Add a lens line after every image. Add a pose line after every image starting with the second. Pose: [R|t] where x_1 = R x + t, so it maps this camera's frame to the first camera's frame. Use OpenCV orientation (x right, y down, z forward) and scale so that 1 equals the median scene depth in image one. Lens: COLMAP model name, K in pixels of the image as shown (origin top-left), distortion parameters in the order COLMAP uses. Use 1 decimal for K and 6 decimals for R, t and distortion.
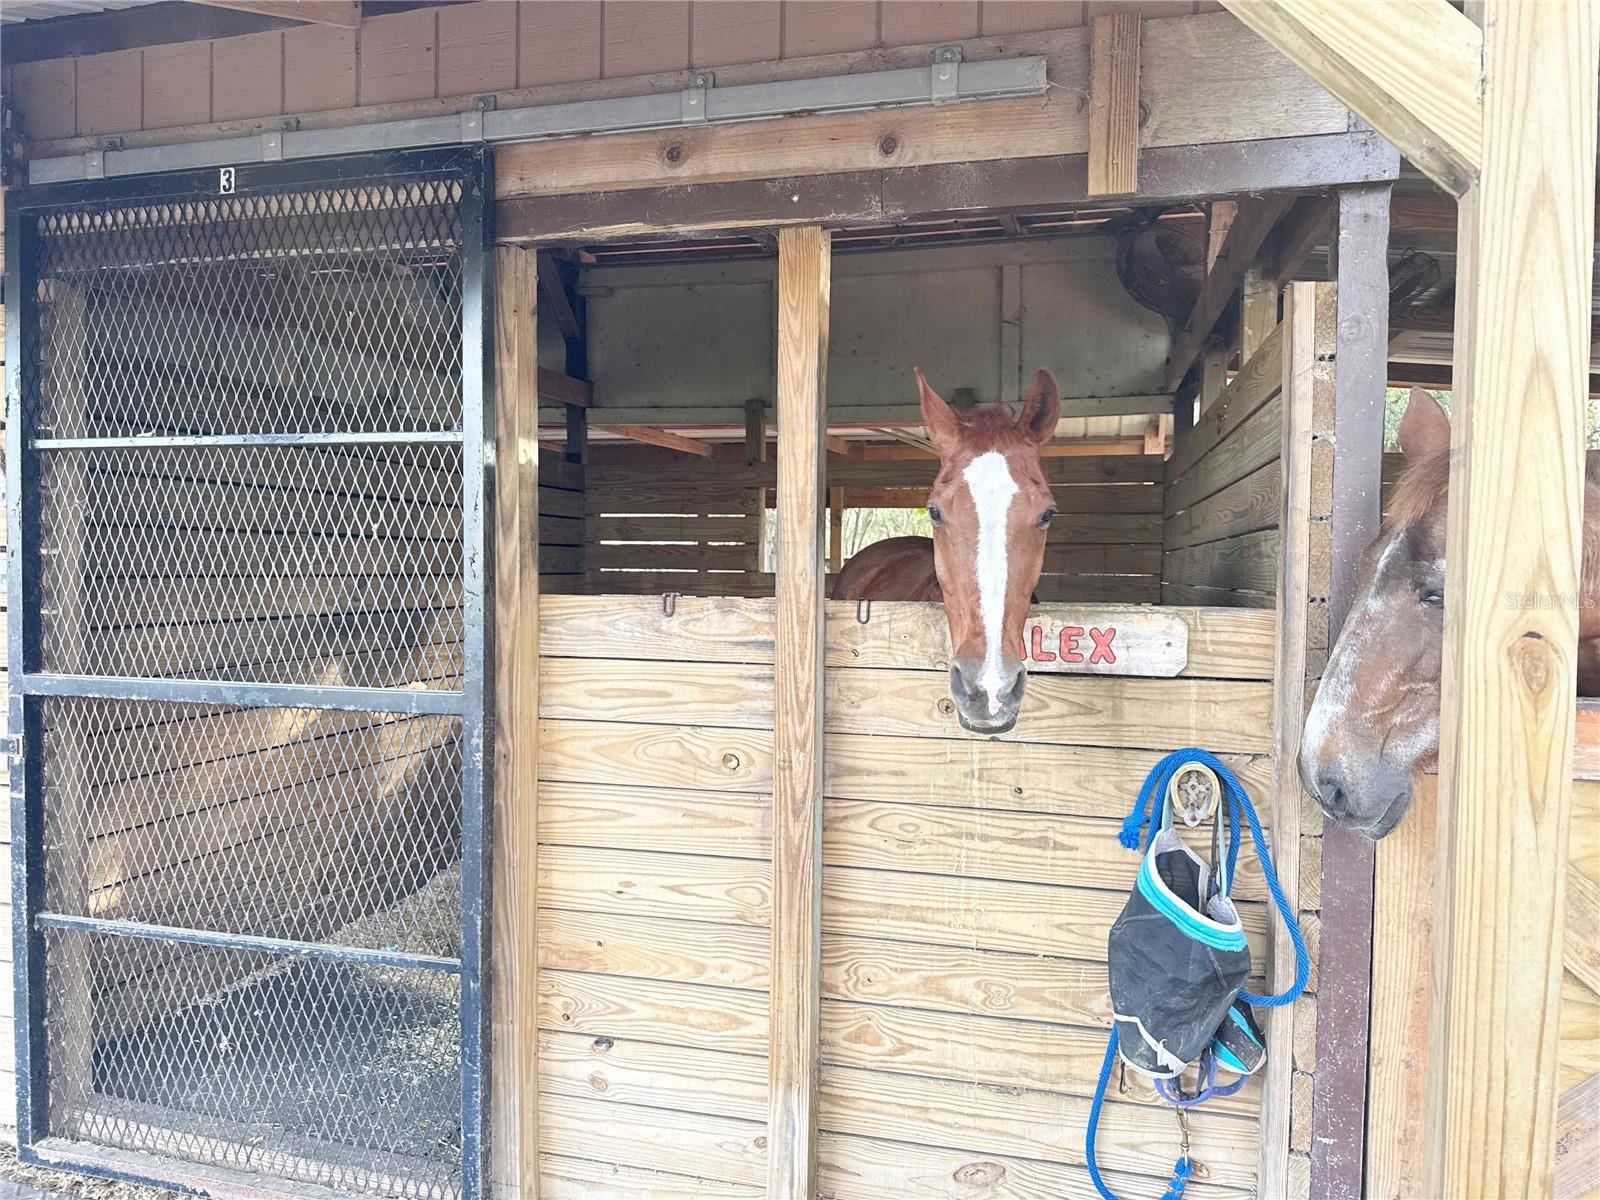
lens RADIAL K [[1094.2, 0, 800.0], [0, 1094.2, 600.0], [0, 0, 1]] dist [0.060764, -0.096694]
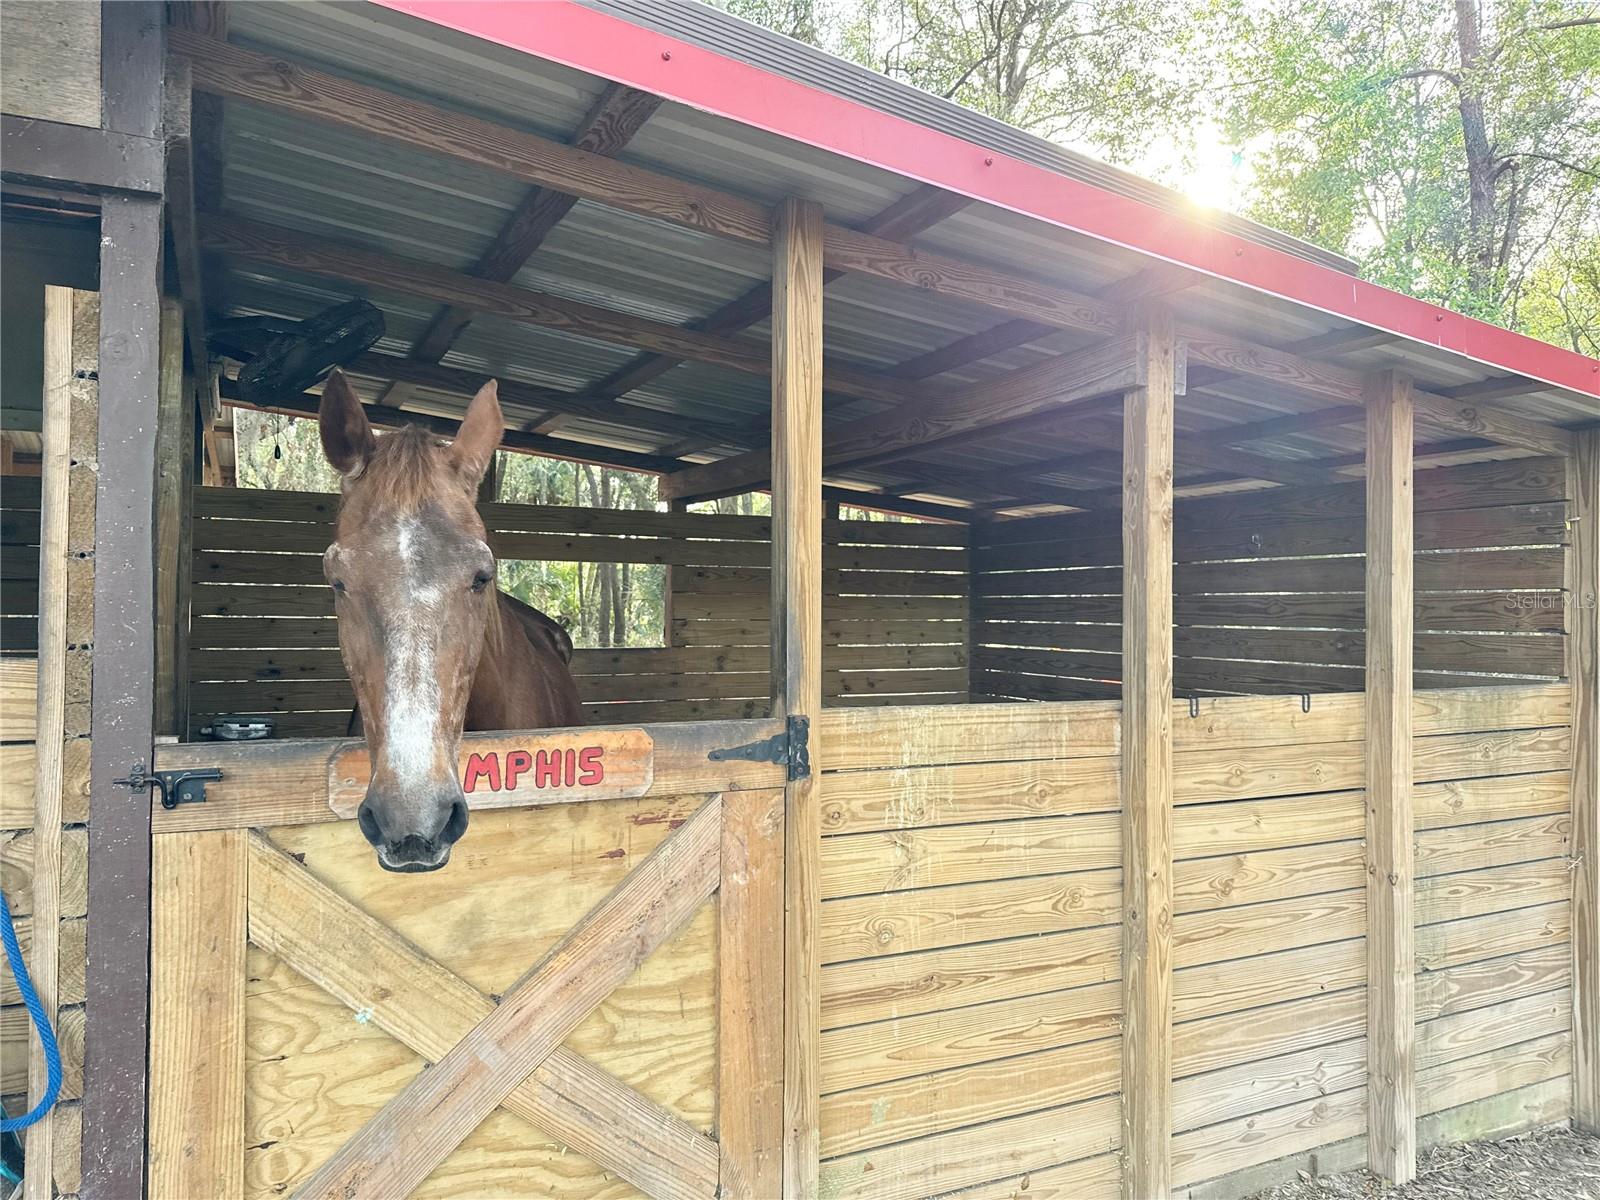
lens RADIAL K [[1094.2, 0, 800.0], [0, 1094.2, 600.0], [0, 0, 1]] dist [0.060764, -0.096694]
pose [[0.768872, 0.004799, 0.639385, 0.298139], [0.020257, 0.999287, -0.031860, 0.001784], [-0.639082, 0.037448, 0.768227, -0.037397]]
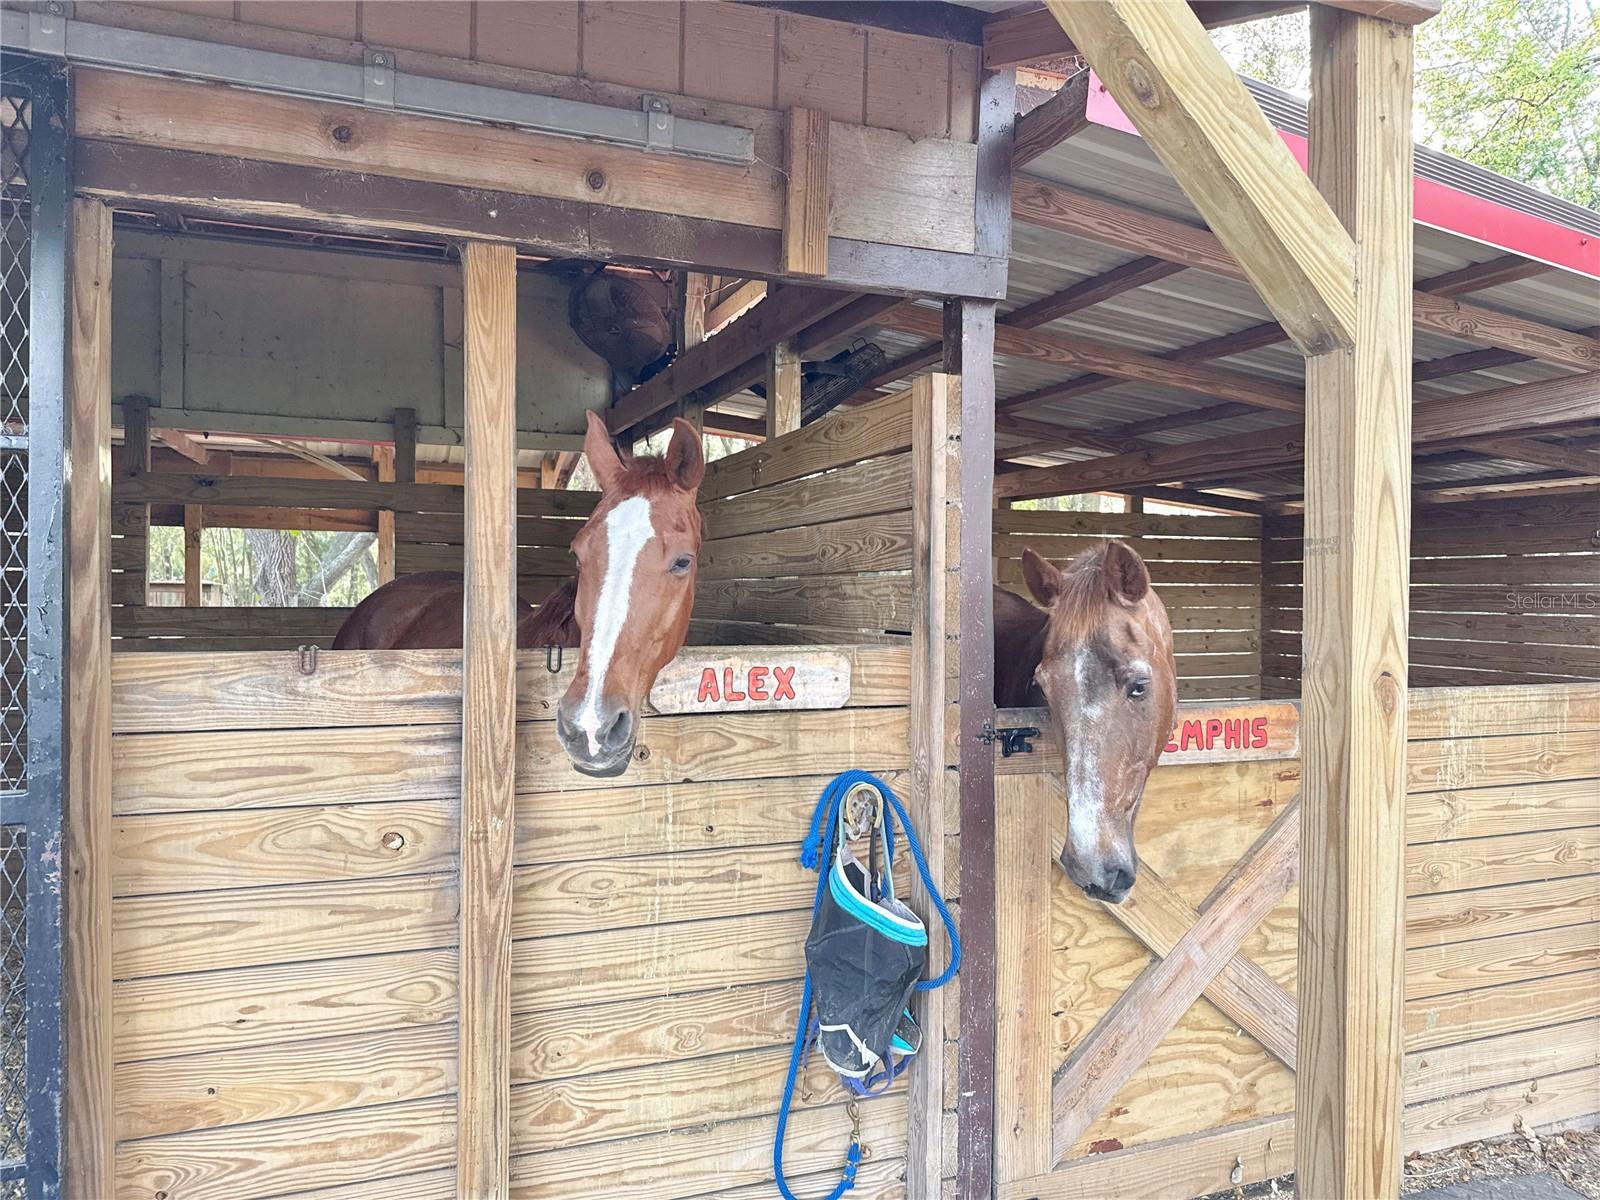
lens RADIAL K [[1102.6, 0, 800.0], [0, 1102.6, 600.0], [0, 0, 1]] dist [0.011881, -0.019552]
pose [[0.819933, -0.006724, 0.572421, -0.309971], [0.019628, 0.999673, -0.016372, -0.022342], [-0.572124, 0.024660, 0.819797, 0.103624]]
